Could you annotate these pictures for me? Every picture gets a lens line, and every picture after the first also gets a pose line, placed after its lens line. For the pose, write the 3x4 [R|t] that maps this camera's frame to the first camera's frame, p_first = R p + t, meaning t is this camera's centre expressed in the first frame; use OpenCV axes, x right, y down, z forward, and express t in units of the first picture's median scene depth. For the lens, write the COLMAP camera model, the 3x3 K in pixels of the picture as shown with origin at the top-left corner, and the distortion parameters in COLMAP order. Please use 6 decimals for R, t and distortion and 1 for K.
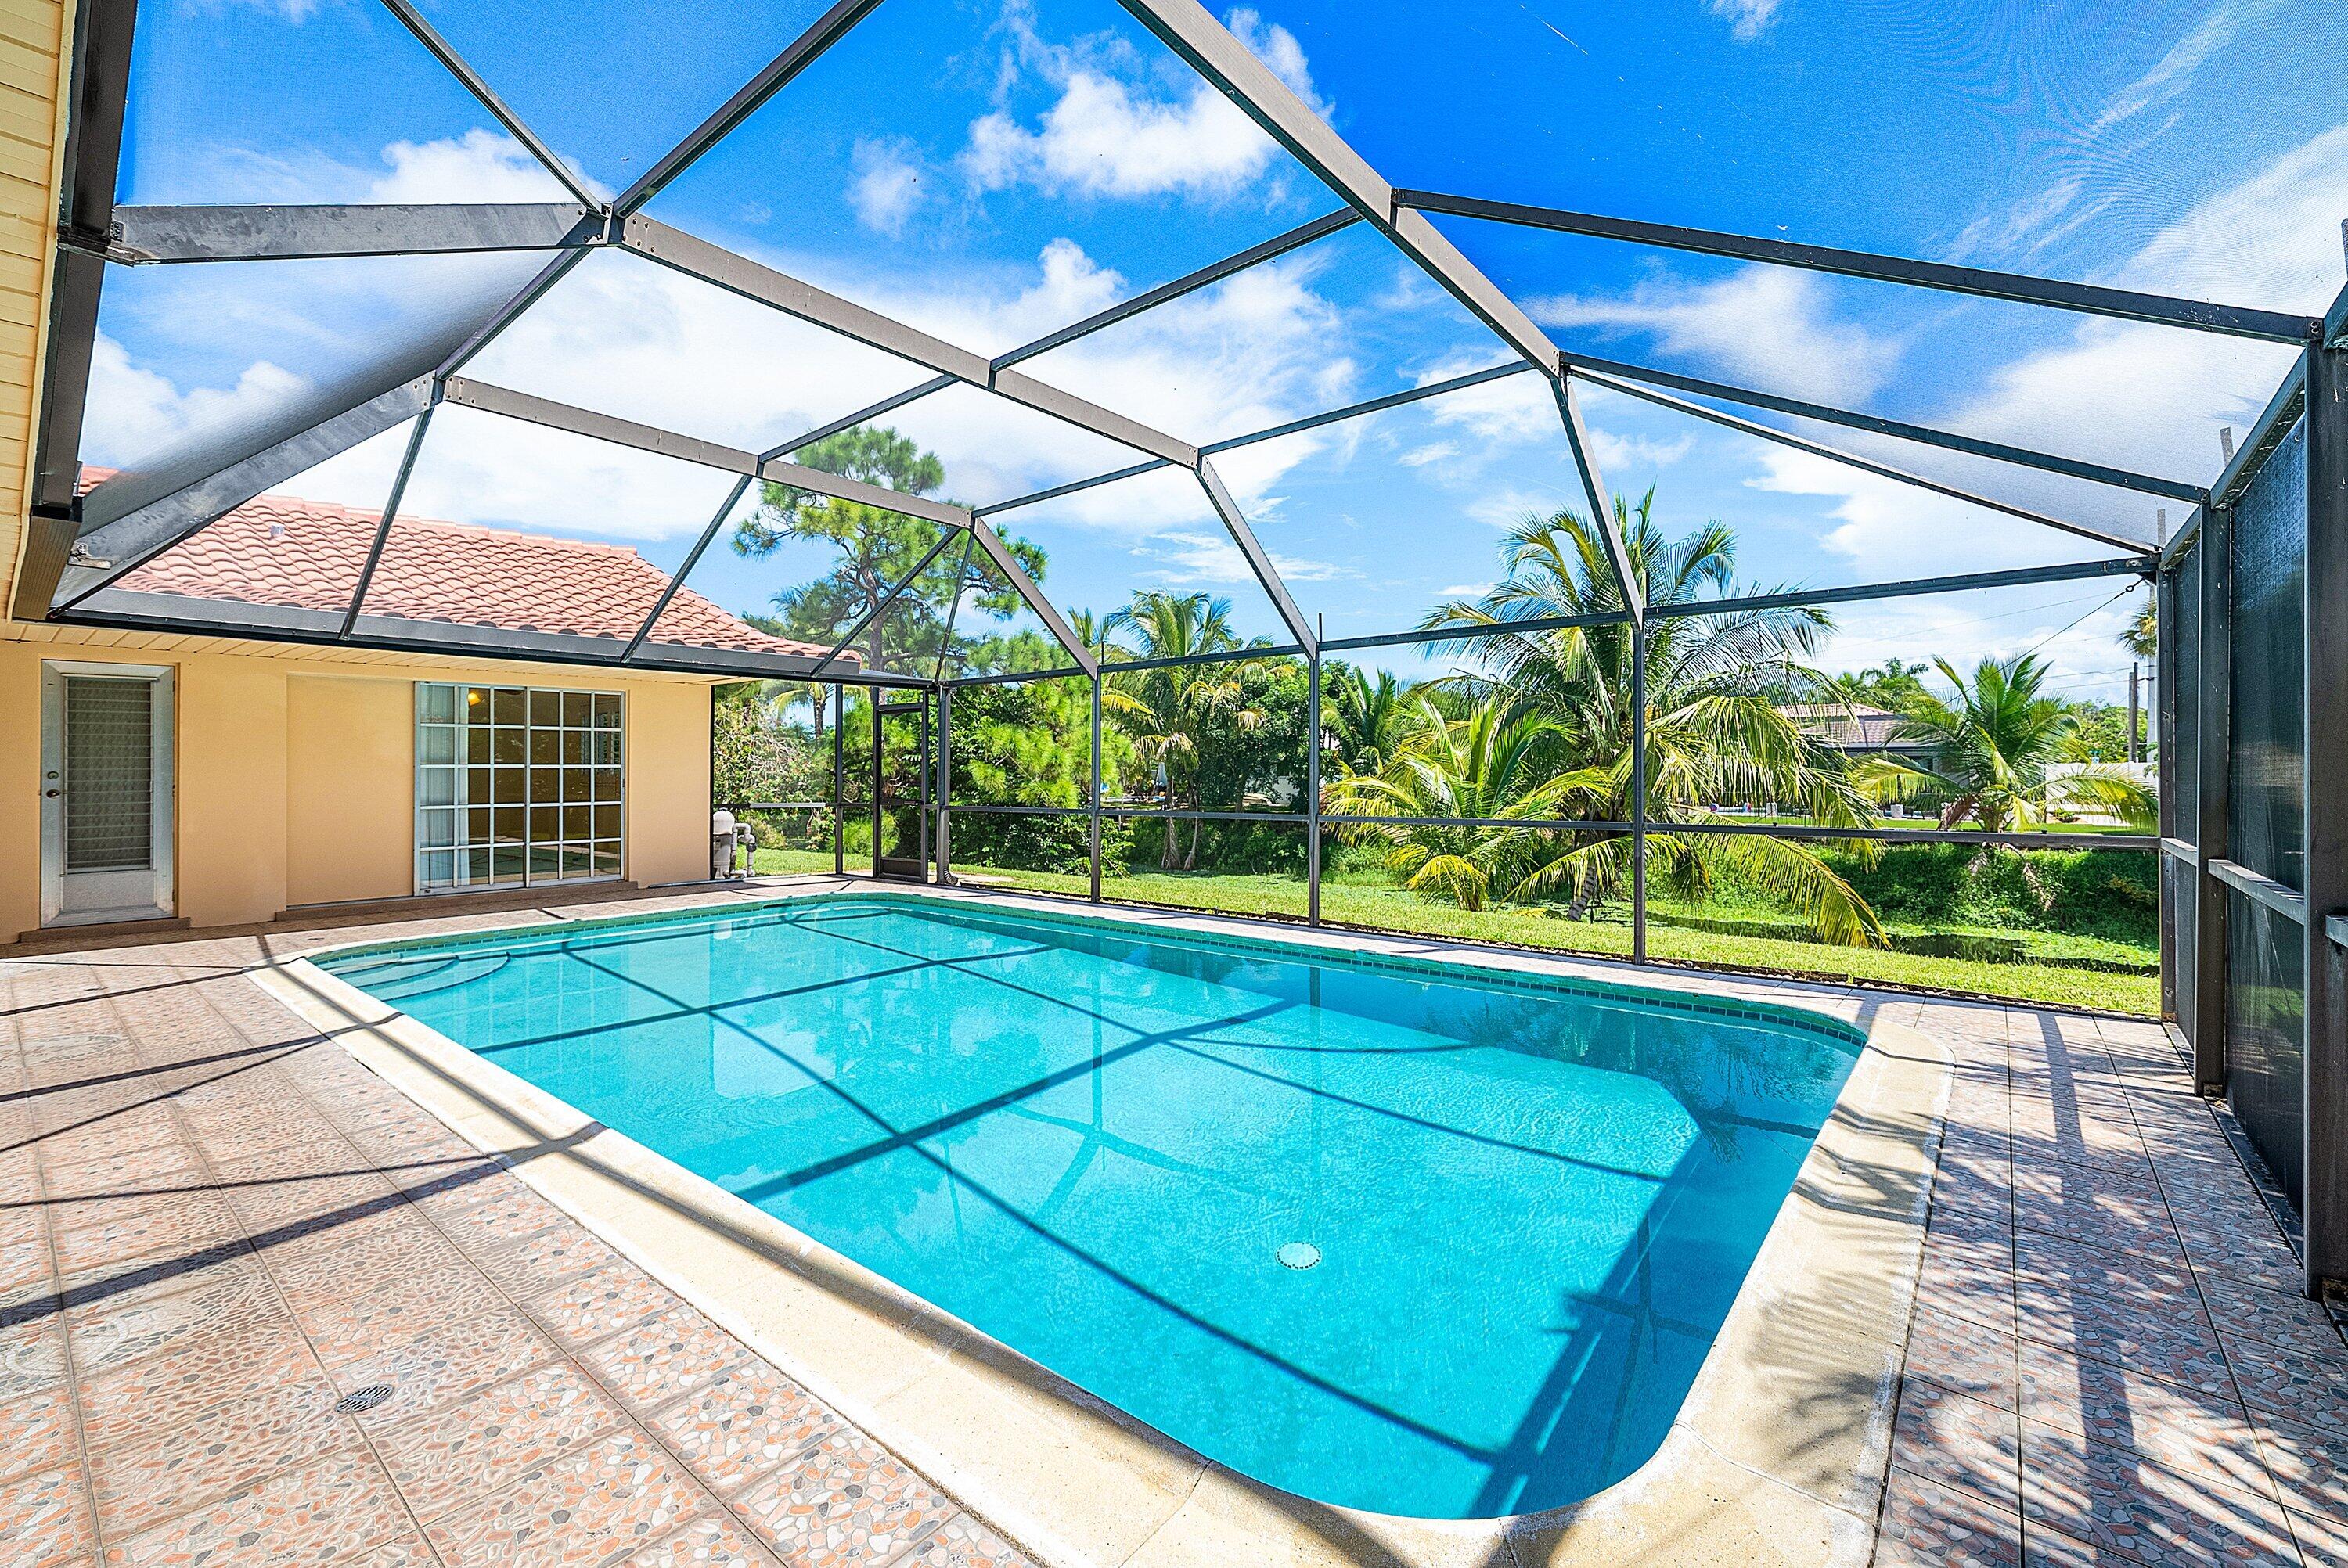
lens RADIAL K [[981.2, 0, 1174.0], [0, 981.2, 784.0], [0, 0, 1]] dist [0.000155, 0.000020]
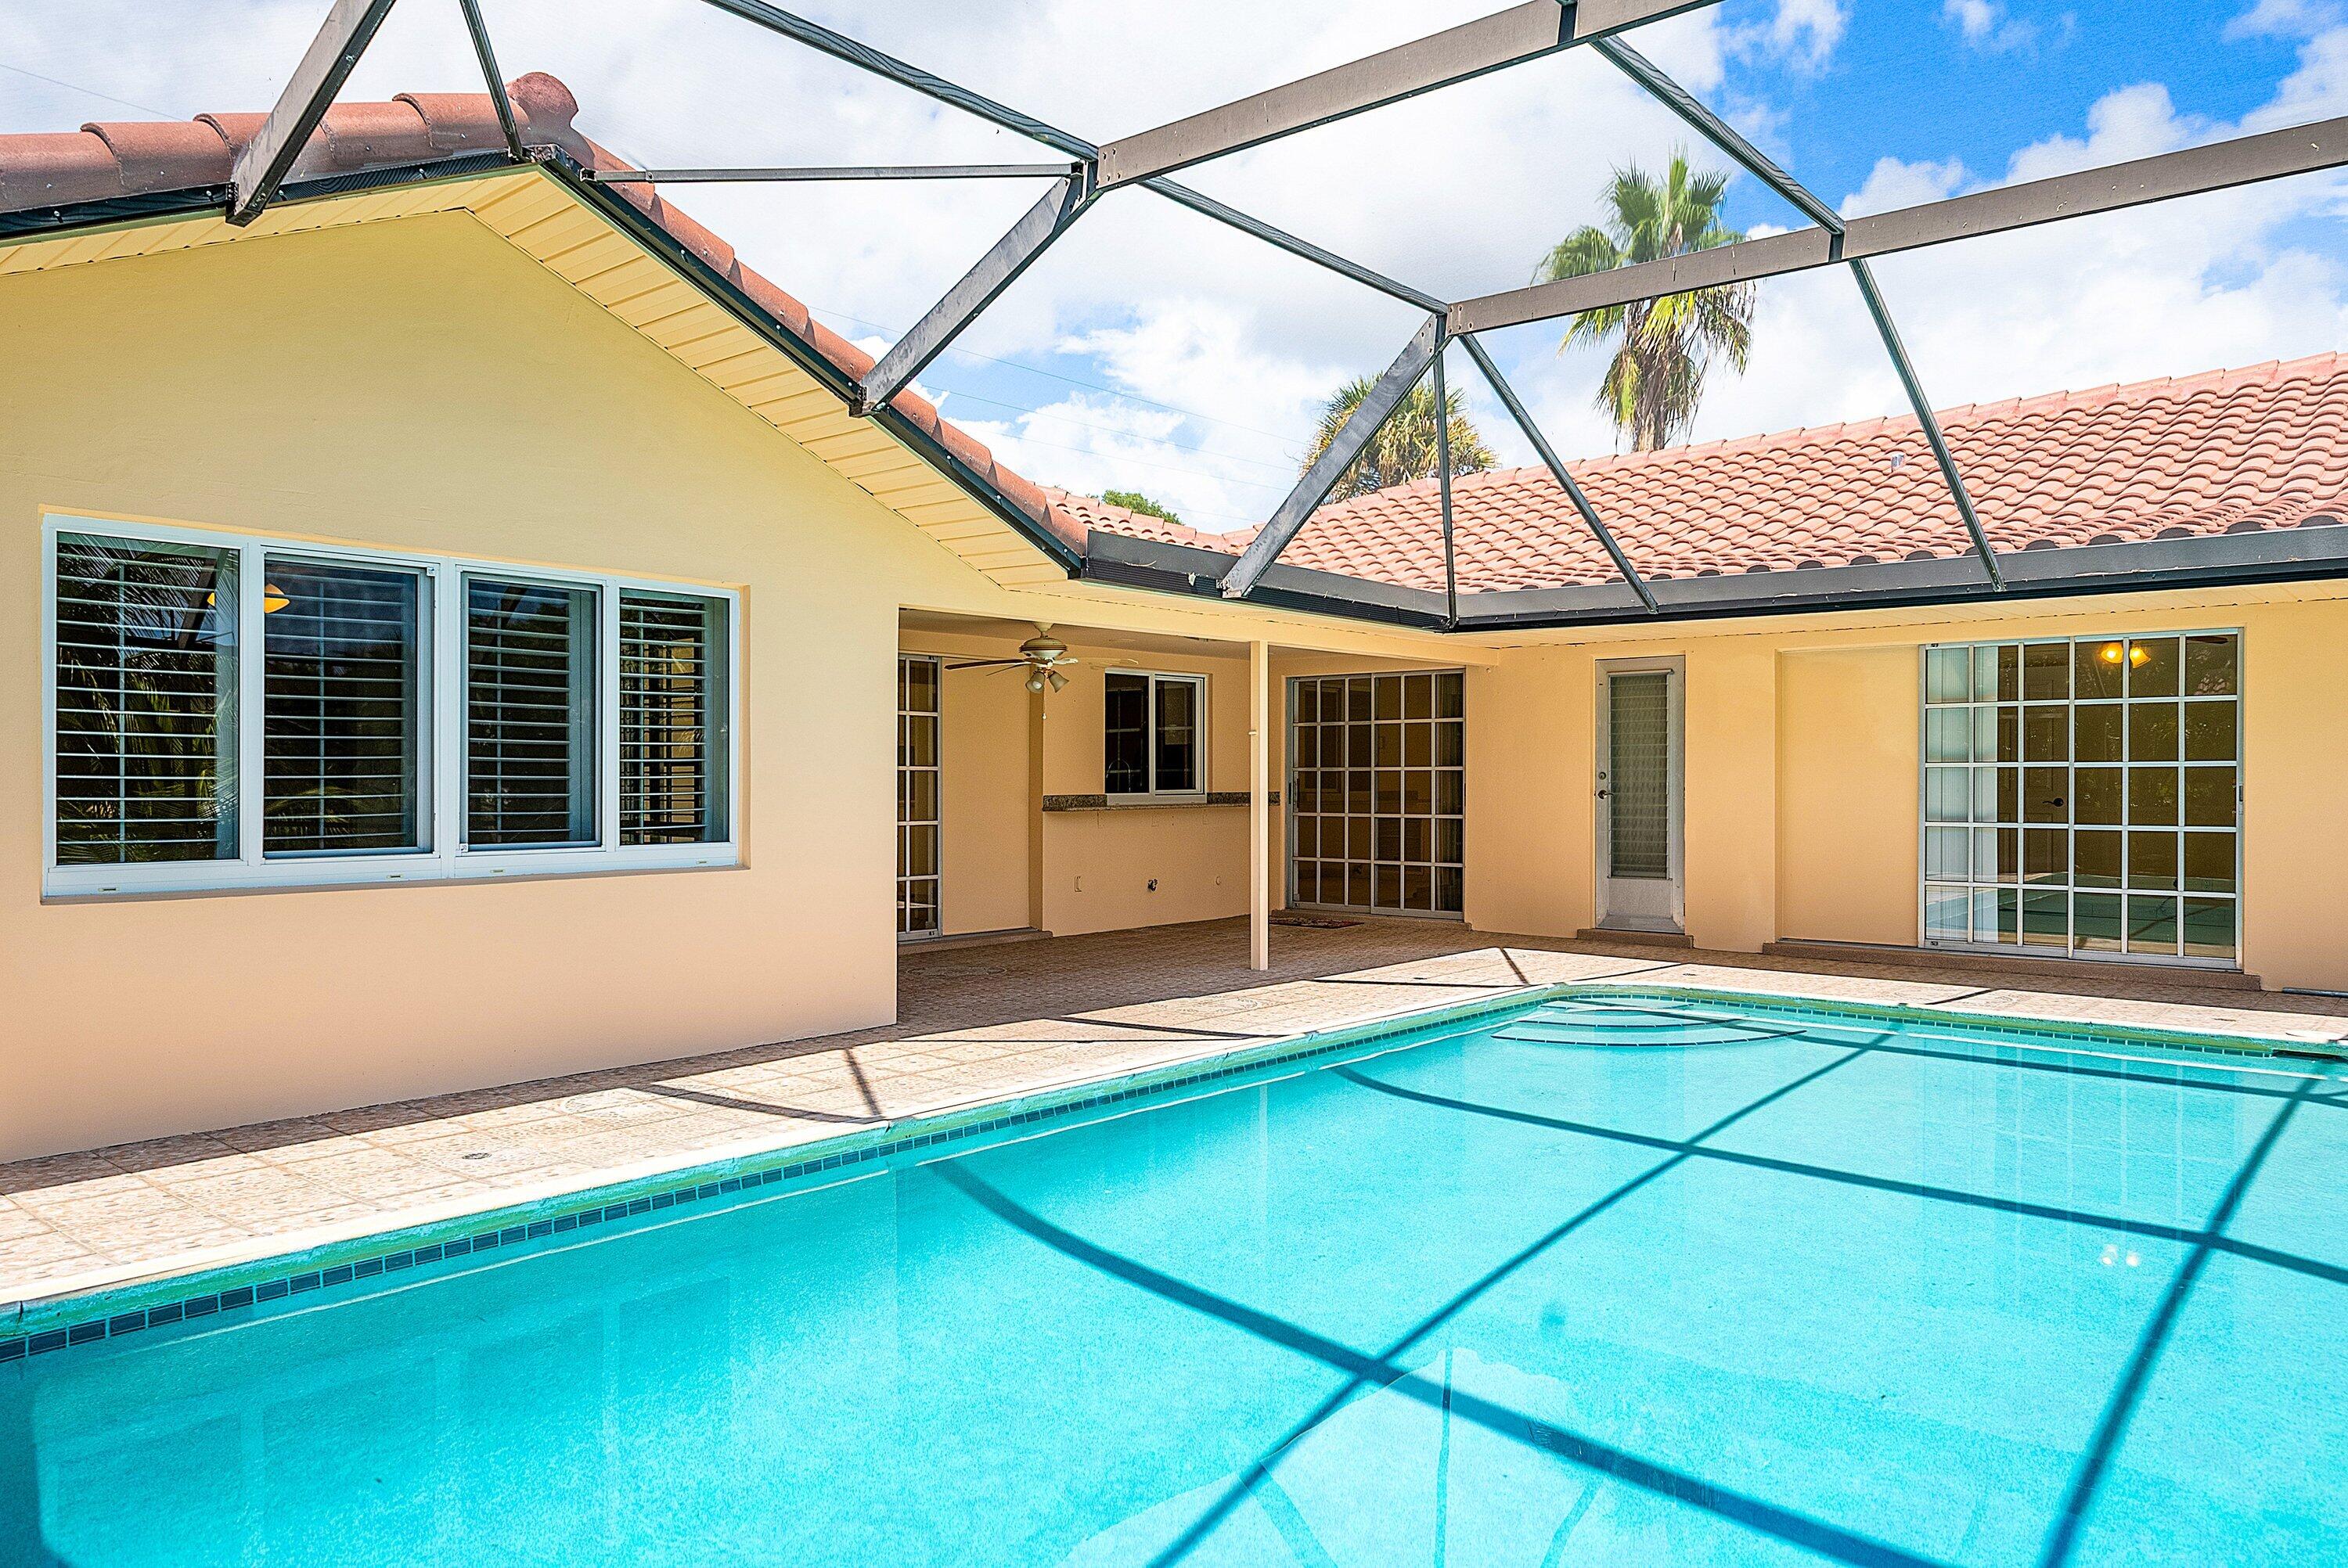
lens RADIAL K [[1595.5, 0, 1174.0], [0, 1595.5, 784.0], [0, 0, 1]] dist [0.001881, 0.000427]
pose [[-0.005617, 0.009159, -0.999942, 0.381971], [-0.012694, 0.999877, 0.009230, -0.007817], [0.999904, 0.012746, -0.005500, 0.462629]]
